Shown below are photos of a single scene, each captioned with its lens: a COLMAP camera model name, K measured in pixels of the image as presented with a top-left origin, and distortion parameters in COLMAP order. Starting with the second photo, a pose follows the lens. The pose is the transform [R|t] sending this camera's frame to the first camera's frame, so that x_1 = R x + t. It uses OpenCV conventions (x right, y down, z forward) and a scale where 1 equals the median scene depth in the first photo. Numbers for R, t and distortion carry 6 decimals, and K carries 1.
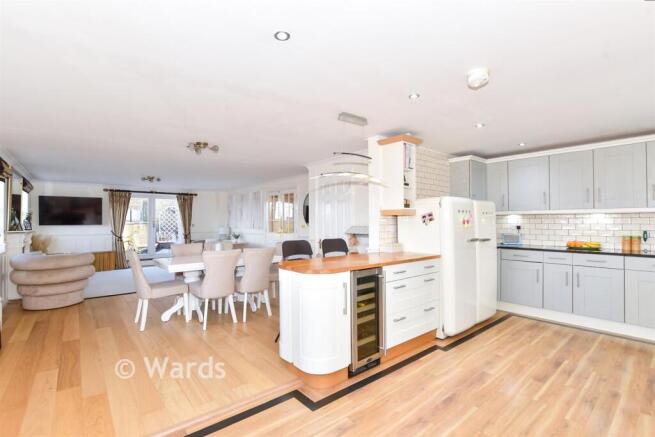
lens RADIAL K [[306.5, 0, 327.5], [0, 306.5, 218.5], [0, 0, 1]] dist [-0.002665, -0.000020]
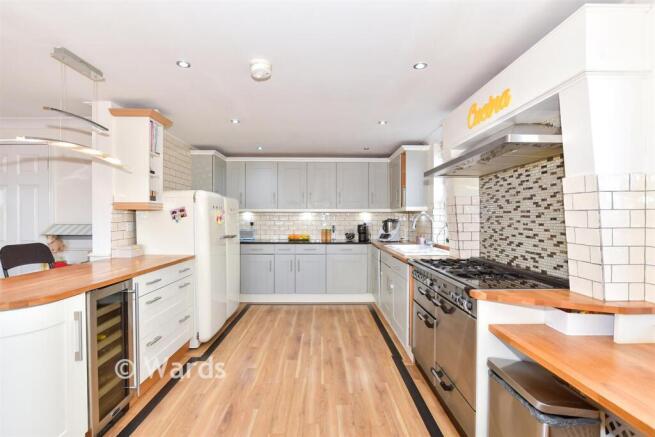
lens RADIAL K [[306.5, 0, 327.5], [0, 306.5, 218.5], [0, 0, 1]] dist [-0.002665, -0.000020]
pose [[0.641561, 0.004035, 0.767061, -0.068185], [-0.012182, 0.999914, 0.004928, 0.002259], [-0.766975, -0.012506, 0.641555, 0.123405]]
